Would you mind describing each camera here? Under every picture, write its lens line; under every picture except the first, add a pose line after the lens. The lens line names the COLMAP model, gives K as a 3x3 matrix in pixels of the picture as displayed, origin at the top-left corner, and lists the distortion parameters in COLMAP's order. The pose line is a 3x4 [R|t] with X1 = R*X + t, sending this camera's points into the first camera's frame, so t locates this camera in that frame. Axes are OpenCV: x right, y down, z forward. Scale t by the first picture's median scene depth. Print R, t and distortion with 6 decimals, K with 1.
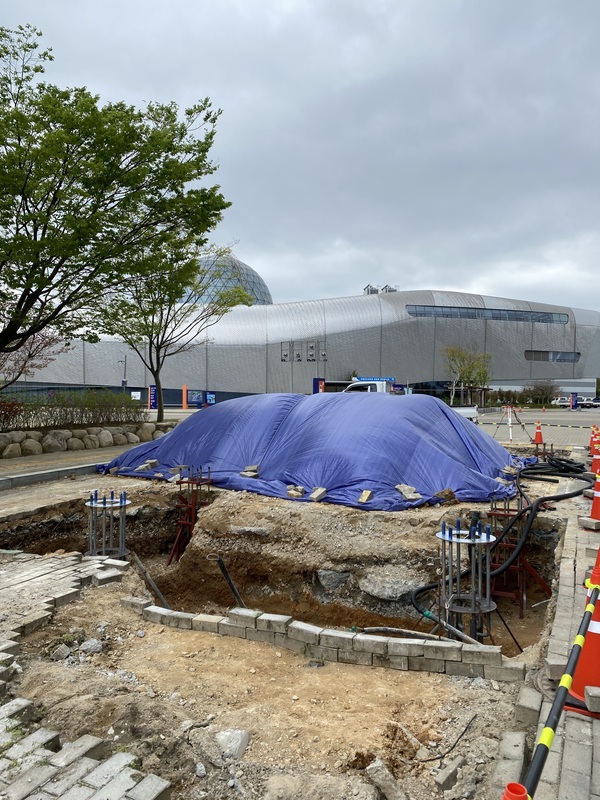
lens RADIAL K [[605.7, 0, 310.6], [0, 605.7, 398.1], [0, 0, 1]] dist [0.033345, -0.028538]
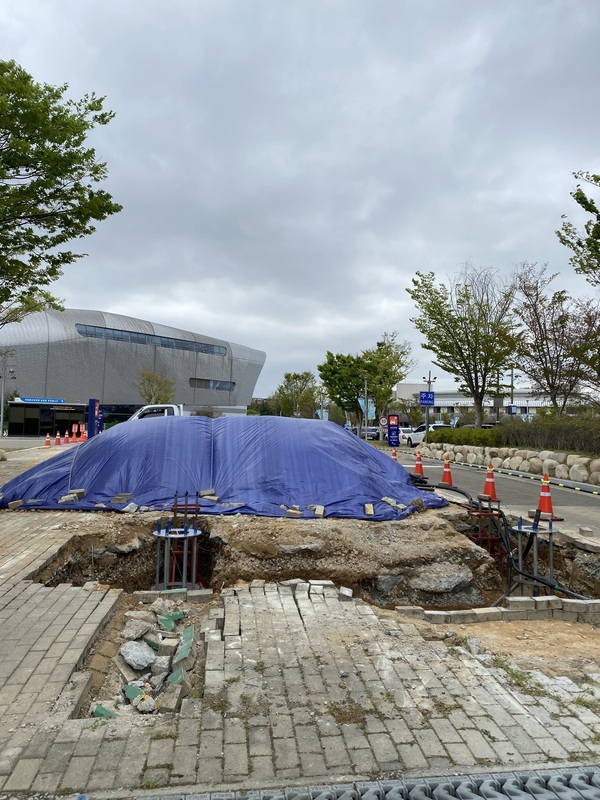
lens RADIAL K [[605.7, 0, 296.5], [0, 605.7, 393.1], [0, 0, 1]] dist [0.033345, -0.028538]
pose [[0.838902, 0.040285, 0.542789, -0.481864], [-0.014337, 0.998547, -0.051952, 0.003824], [-0.544093, 0.035801, 0.838261, 0.083678]]
